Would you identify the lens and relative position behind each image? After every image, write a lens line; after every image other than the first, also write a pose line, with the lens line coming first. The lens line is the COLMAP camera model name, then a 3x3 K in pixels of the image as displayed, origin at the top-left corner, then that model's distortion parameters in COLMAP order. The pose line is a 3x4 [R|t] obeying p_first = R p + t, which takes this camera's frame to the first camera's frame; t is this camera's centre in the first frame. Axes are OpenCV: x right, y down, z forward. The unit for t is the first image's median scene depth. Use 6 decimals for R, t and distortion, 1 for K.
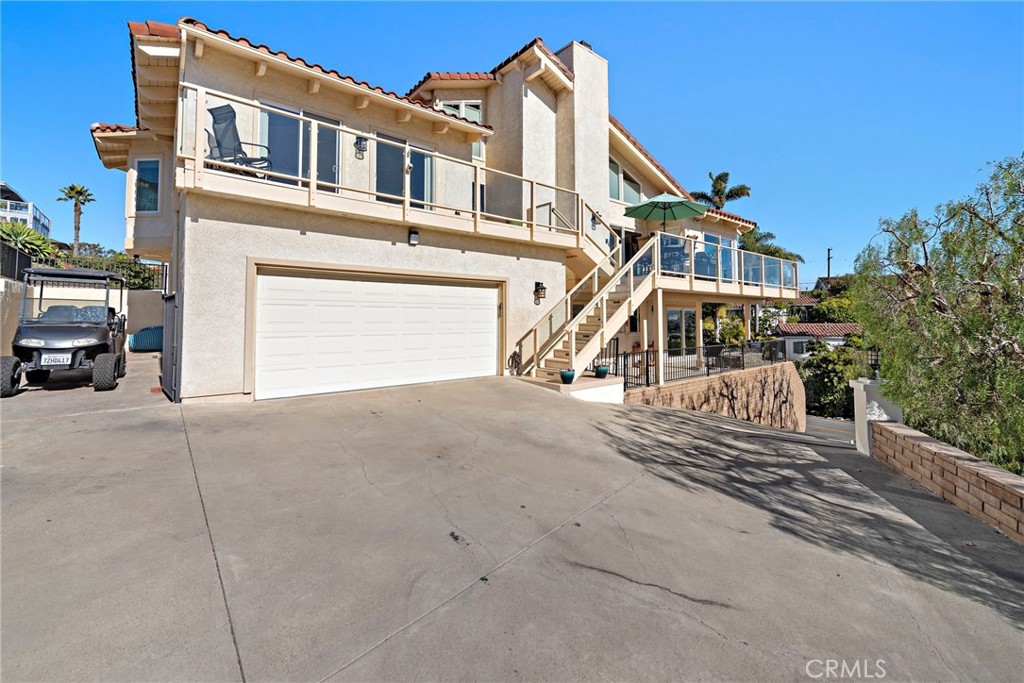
lens RADIAL K [[432.4, 0, 525.9], [0, 432.4, 313.1], [0, 0, 1]] dist [0.002958, -0.000801]
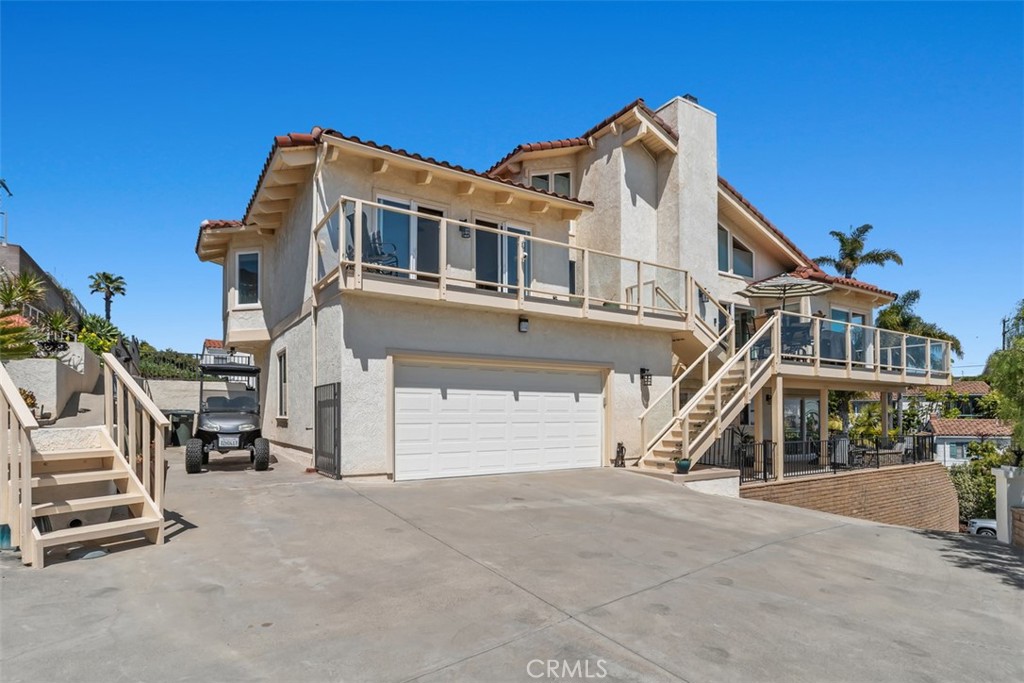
lens RADIAL K [[542.5, 0, 516.8], [0, 542.5, 424.7], [0, 0, 1]] dist [-0.018448, 0.000465]
pose [[0.991274, 0.000527, -0.131816, -0.089612], [0.003624, 0.999505, 0.031252, 0.012293], [0.131768, -0.031457, 0.990781, -0.200324]]
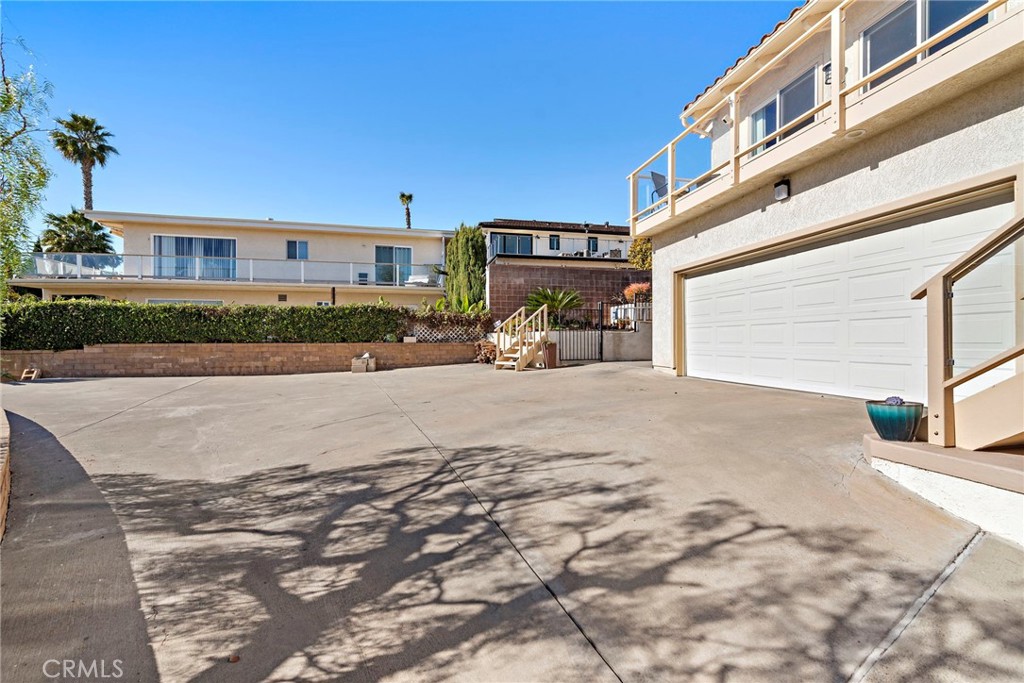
lens RADIAL K [[432.4, 0, 510.6], [0, 432.4, 343.5], [0, 0, 1]] dist [0.002958, -0.000801]
pose [[-0.490900, -0.003007, -0.871211, 0.493795], [0.013131, 0.999855, -0.010850, 0.071581], [0.871117, -0.016766, -0.490790, 0.771538]]
